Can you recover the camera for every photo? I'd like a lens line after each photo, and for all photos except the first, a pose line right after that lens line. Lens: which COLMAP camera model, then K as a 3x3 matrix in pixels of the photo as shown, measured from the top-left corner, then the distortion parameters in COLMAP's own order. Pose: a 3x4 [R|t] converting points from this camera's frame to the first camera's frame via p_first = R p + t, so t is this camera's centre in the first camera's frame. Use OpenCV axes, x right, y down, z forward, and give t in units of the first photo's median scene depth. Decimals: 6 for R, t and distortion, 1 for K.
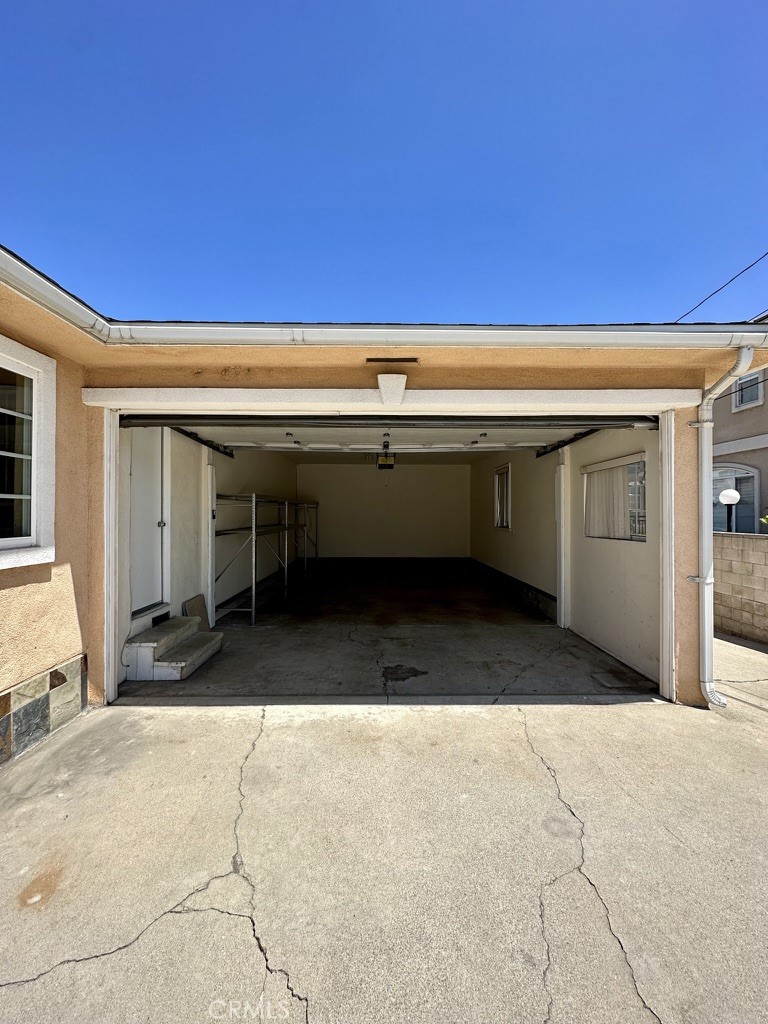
lens RADIAL K [[409.0, 0, 382.9], [0, 409.0, 512.8], [0, 0, 1]] dist [-0.003635, 0.000738]
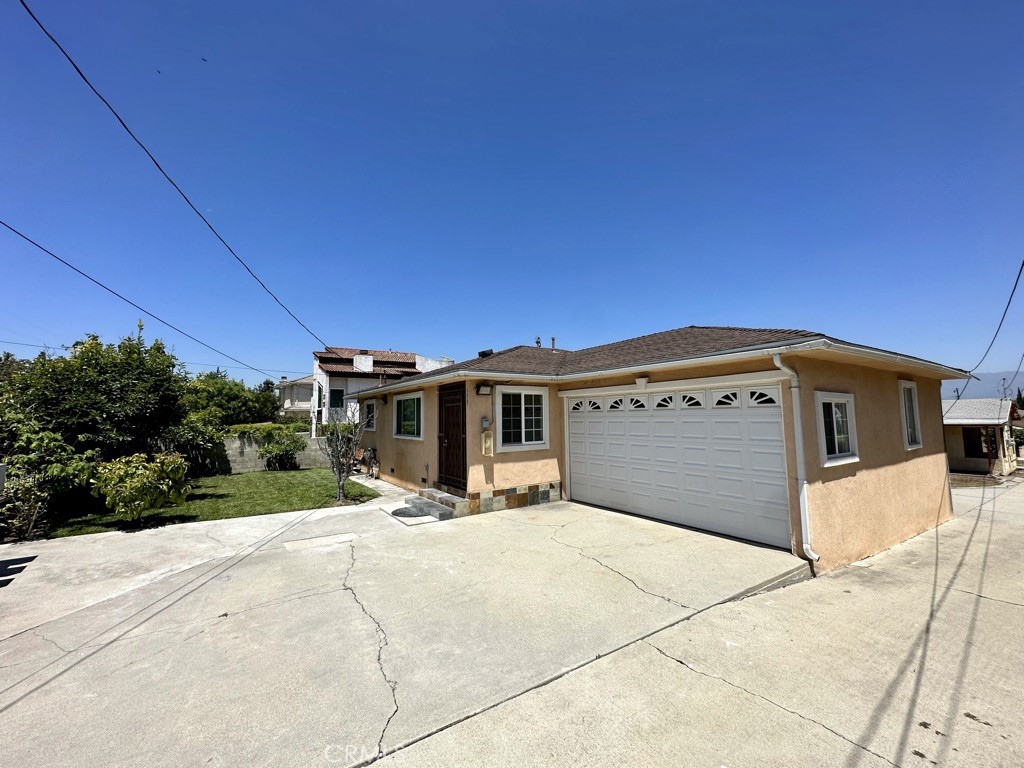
lens RADIAL K [[409.0, 0, 506.5], [0, 409.0, 382.3], [0, 0, 1]] dist [-0.003635, 0.000738]
pose [[0.541910, -0.081229, -0.836502, 1.637151], [0.017152, 0.996180, -0.085623, -0.123802], [0.840262, 0.032052, 0.541233, -0.983948]]
